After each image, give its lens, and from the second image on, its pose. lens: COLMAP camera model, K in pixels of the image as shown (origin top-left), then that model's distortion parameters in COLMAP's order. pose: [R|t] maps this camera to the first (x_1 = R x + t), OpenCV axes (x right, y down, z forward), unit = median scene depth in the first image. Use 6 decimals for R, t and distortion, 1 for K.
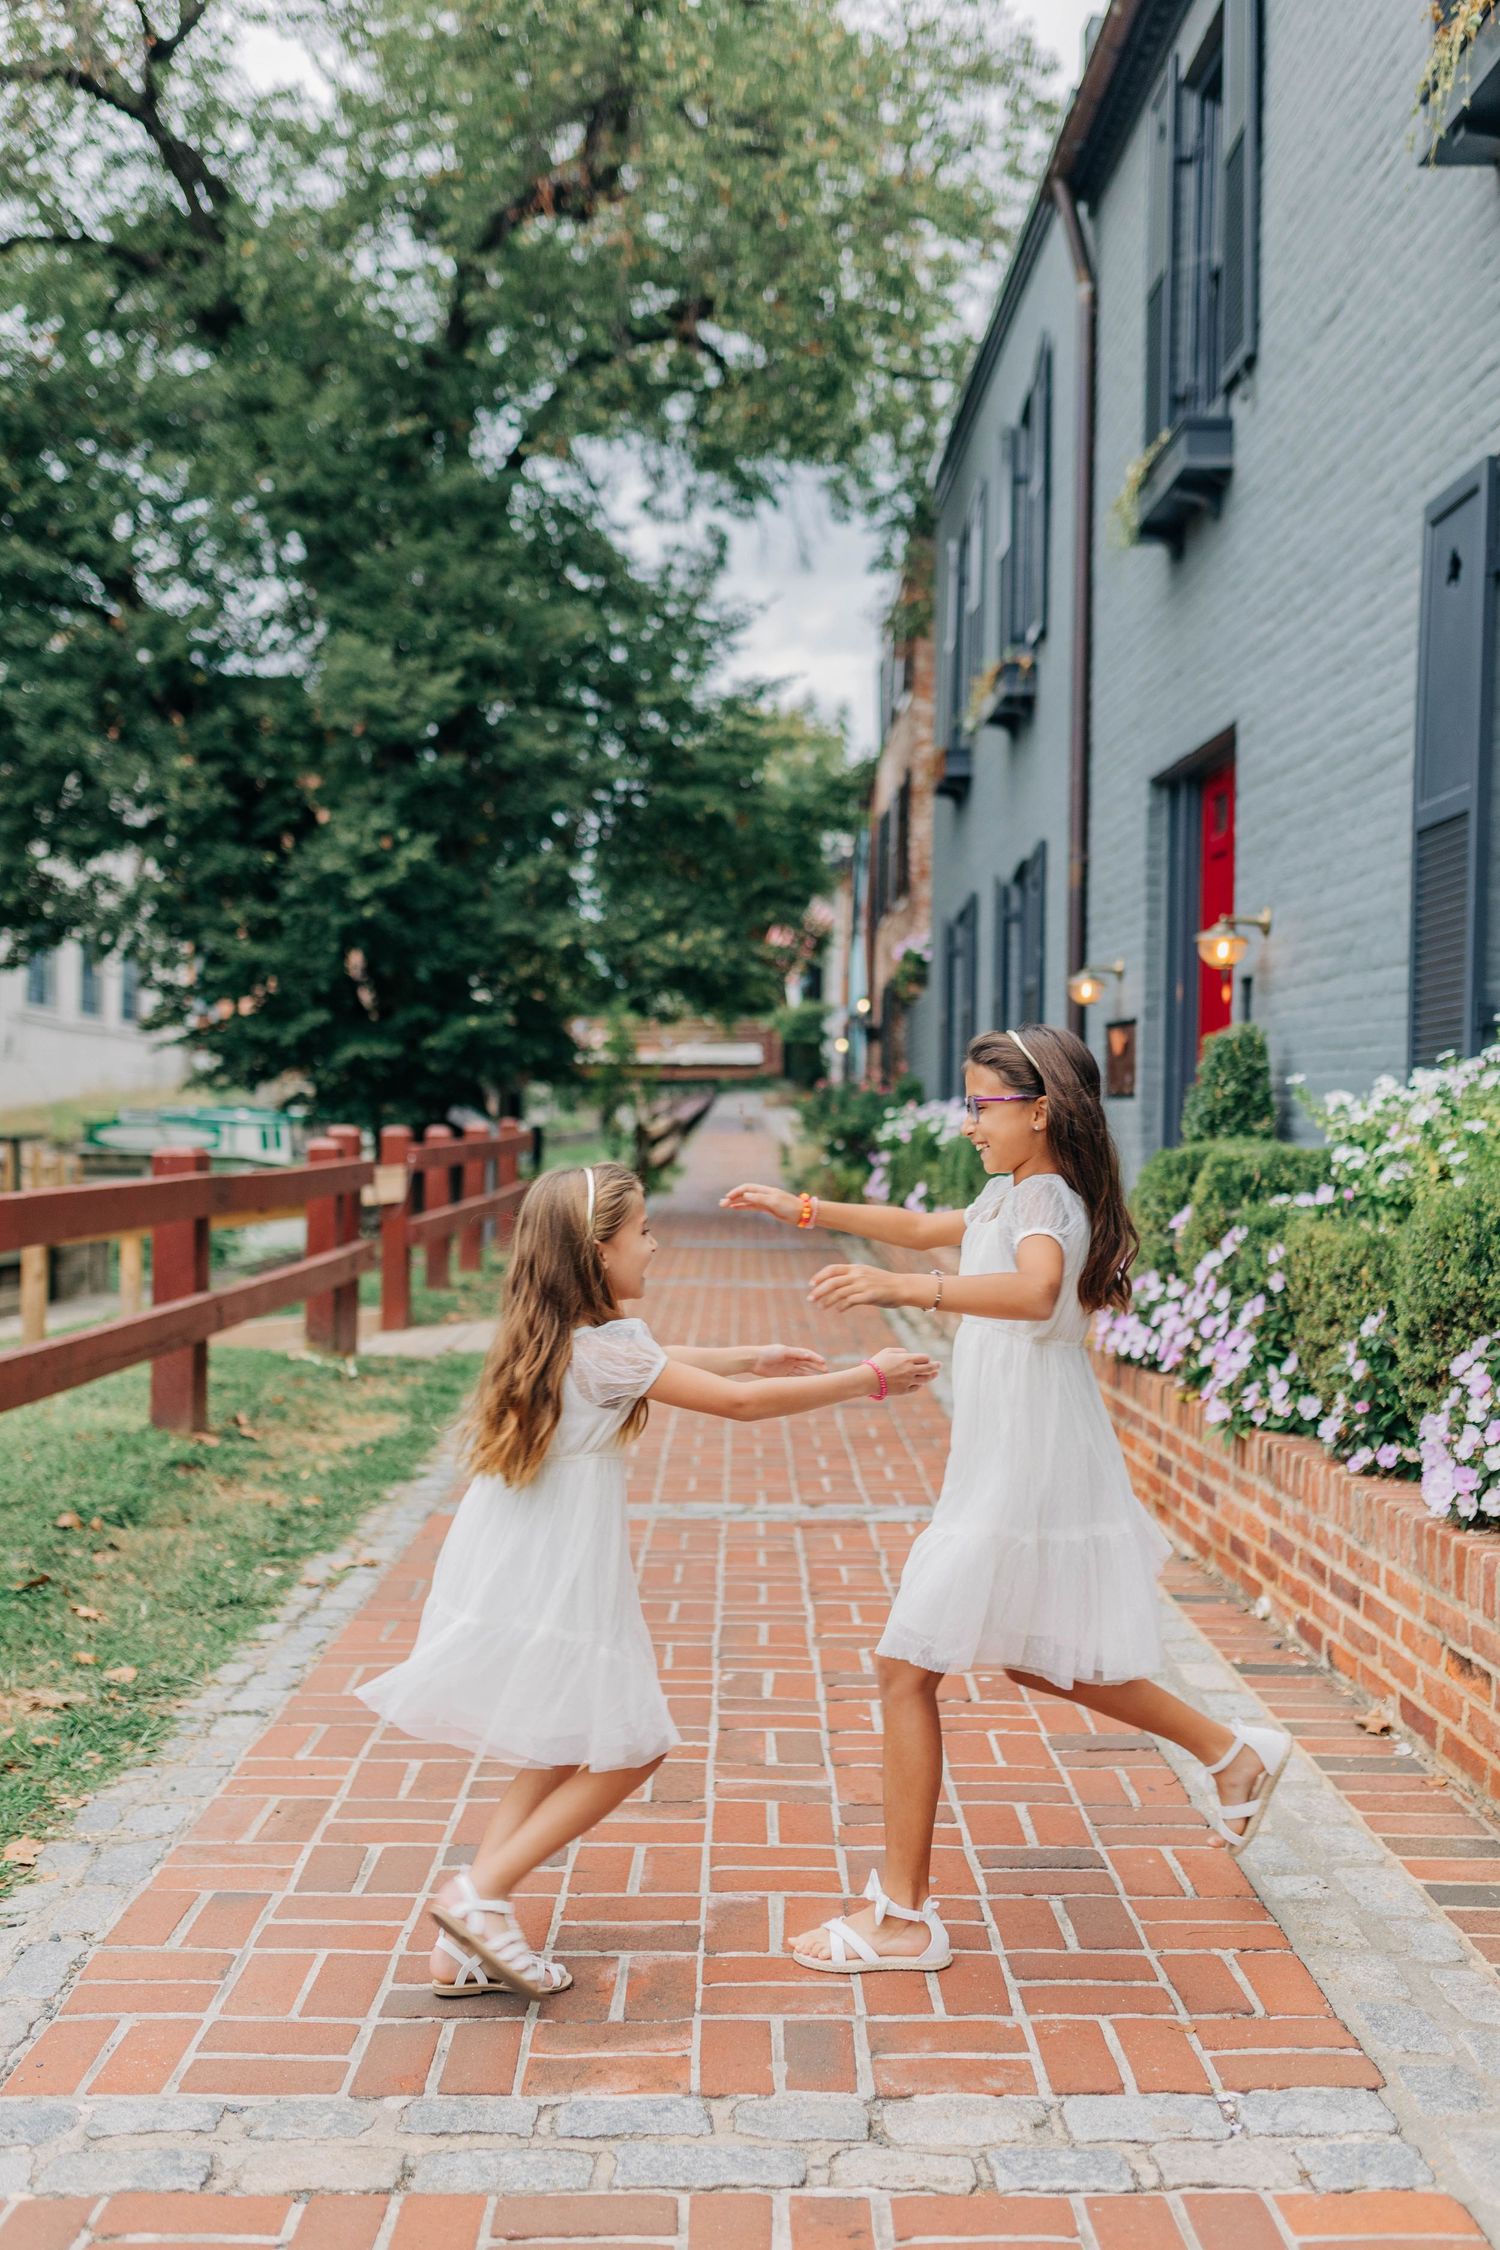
lens RADIAL K [[2044.2, 0, 753.8], [0, 2044.2, 1128.3], [0, 0, 1]] dist [-0.004553, 0.002963]
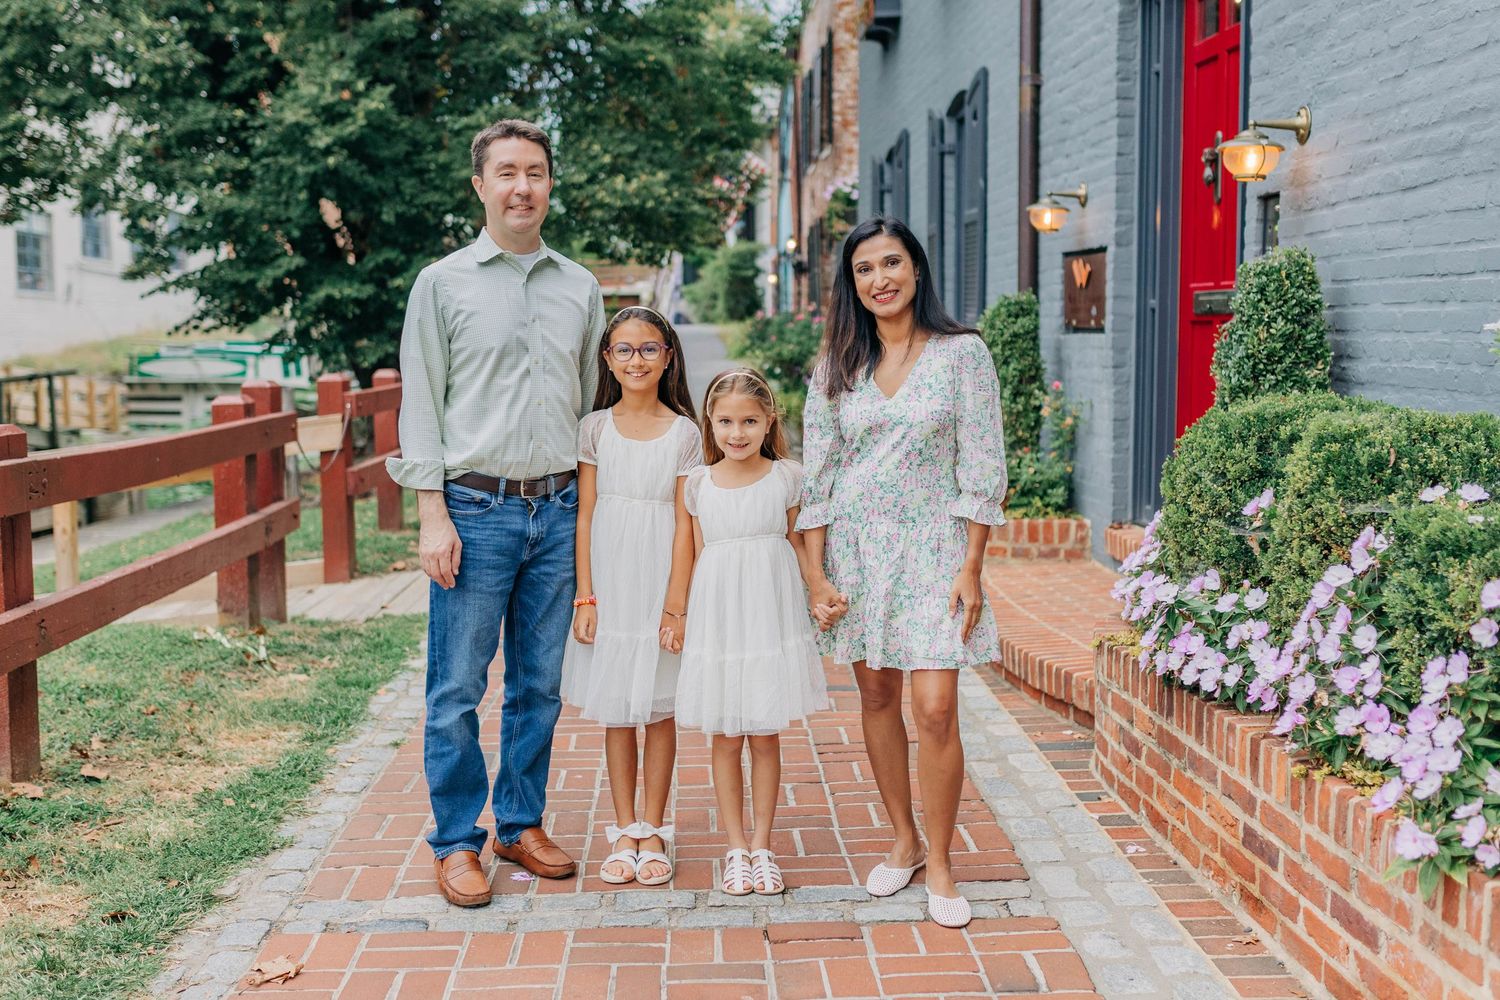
lens RADIAL K [[1621.3, 0, 752.3], [0, 1621.3, 472.1], [0, 0, 1]] dist [-0.008413, 0.001900]
pose [[0.999295, -0.022330, 0.030176, 0.001948], [0.019900, 0.996710, 0.078566, -0.018273], [-0.031831, -0.077910, 0.996452, 0.383696]]
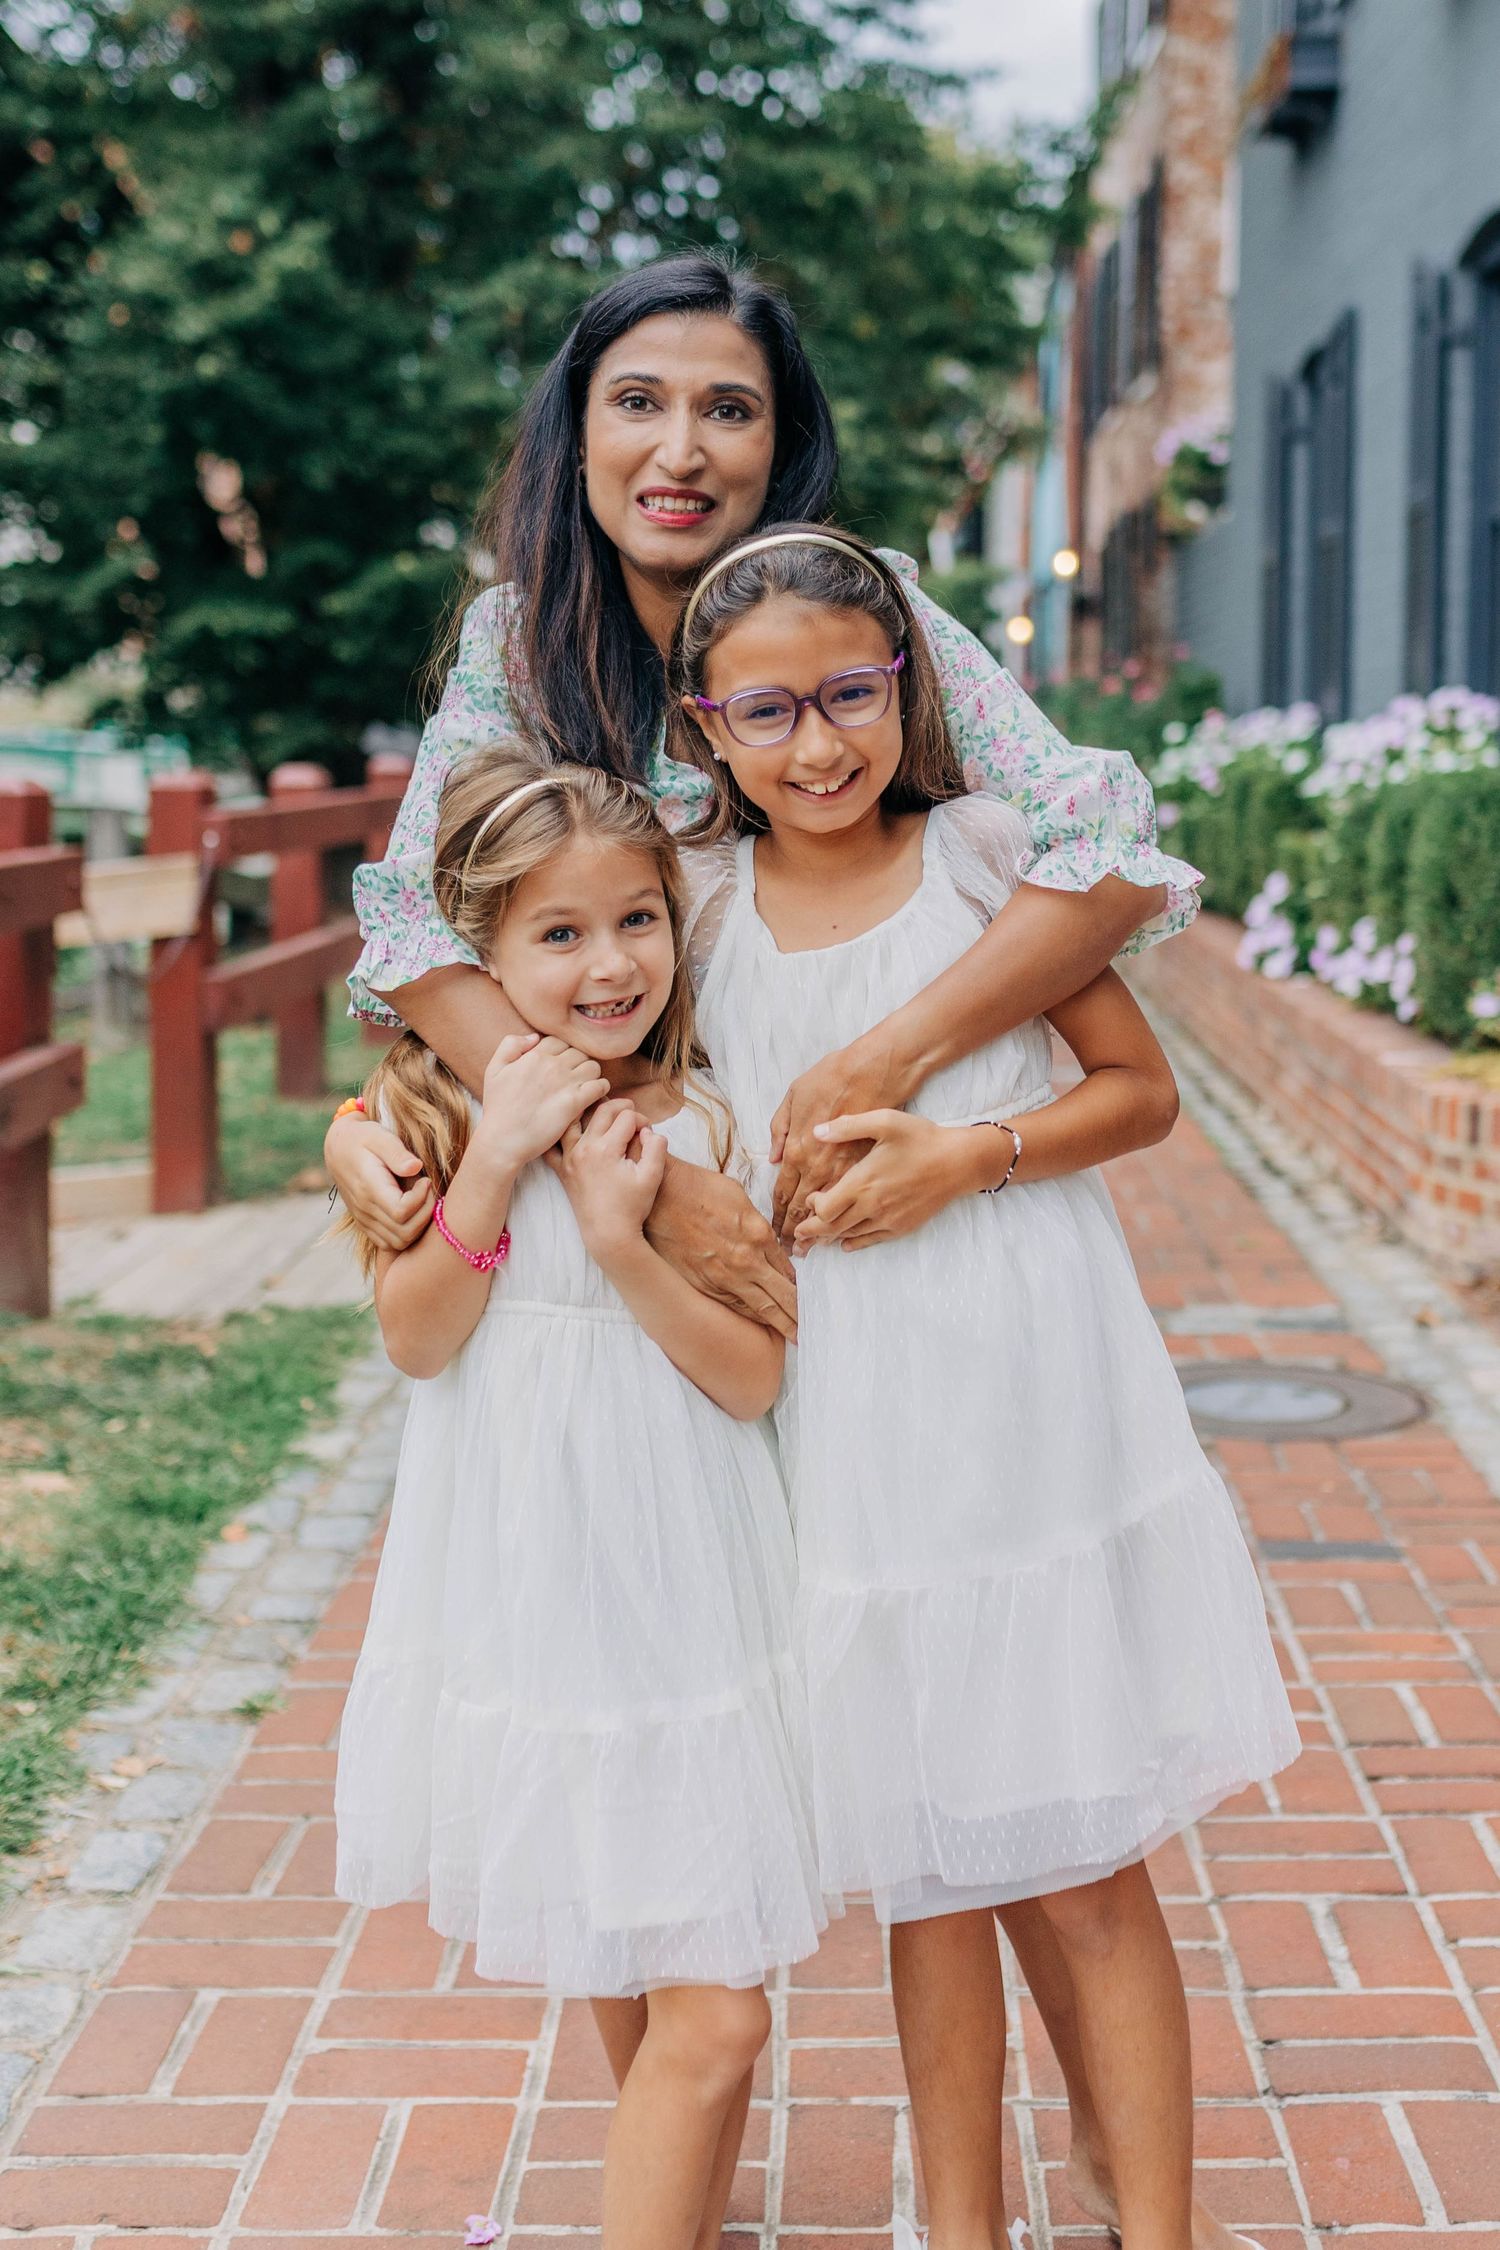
lens RADIAL K [[2815.3, 0, 881.0], [0, 2815.3, 936.2], [0, 0, 1]] dist [0.005942, -0.011233]
pose [[0.999988, -0.004525, 0.002032, -0.032704], [0.004384, 0.997888, 0.064805, -0.006182], [-0.002321, -0.064795, 0.997896, 0.645799]]
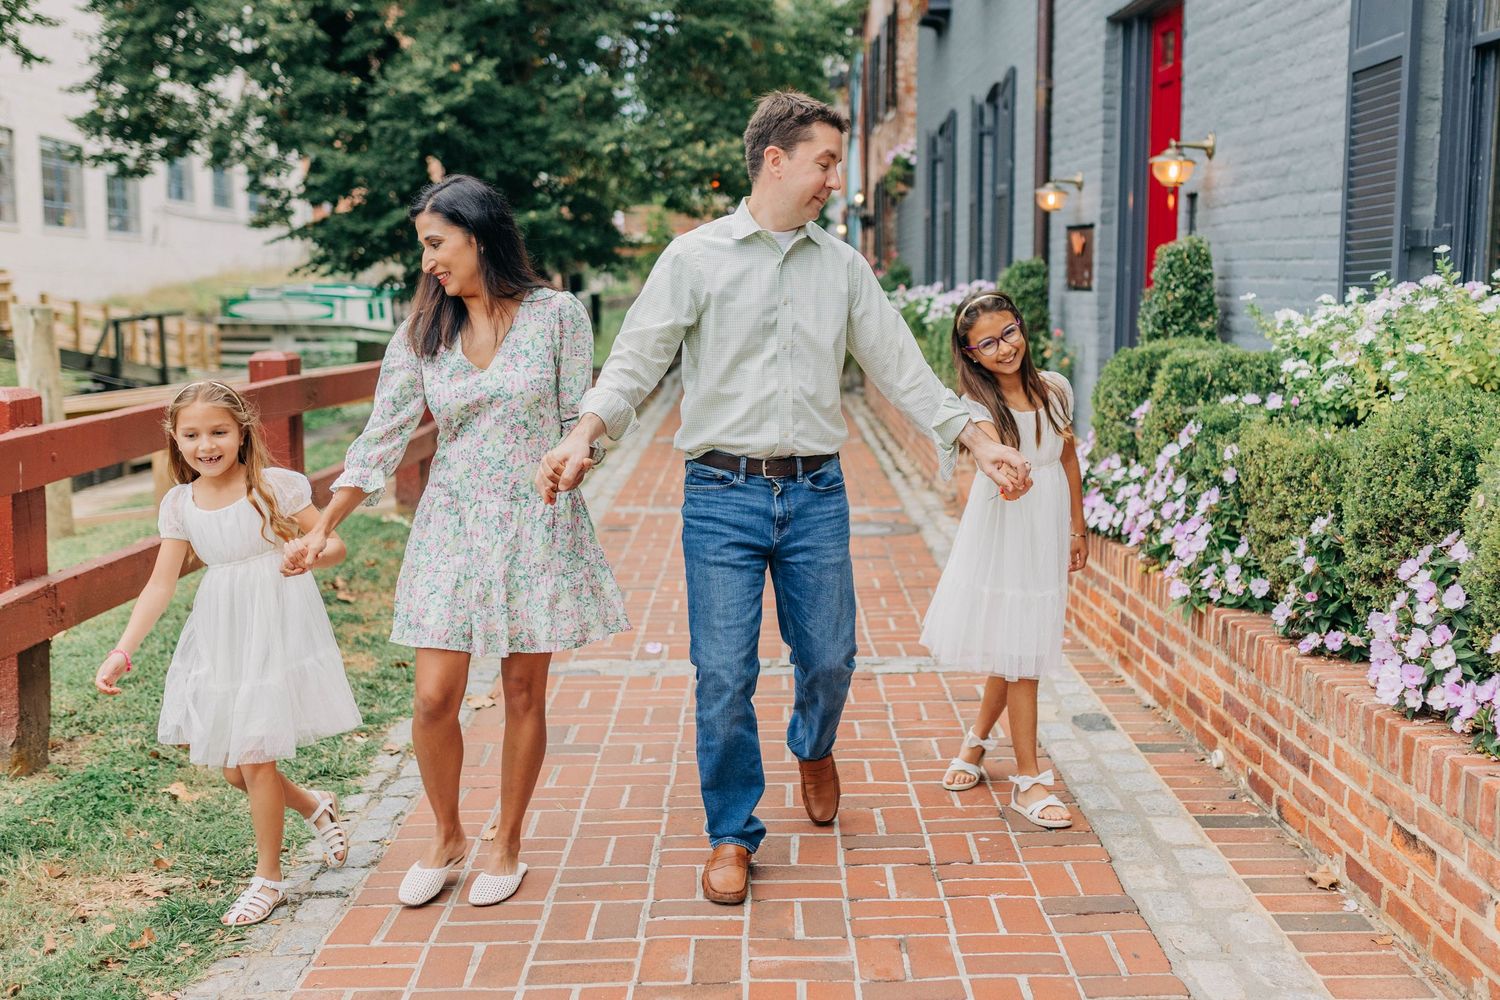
lens RADIAL K [[1626.8, 0, 845.9], [0, 1626.8, 473.4], [0, 0, 1]] dist [-0.010458, 0.011172]
pose [[0.998903, -0.014289, 0.044598, -0.001191], [0.009250, 0.993753, 0.111218, -0.023637], [-0.045909, -0.110683, 0.992795, 0.078400]]
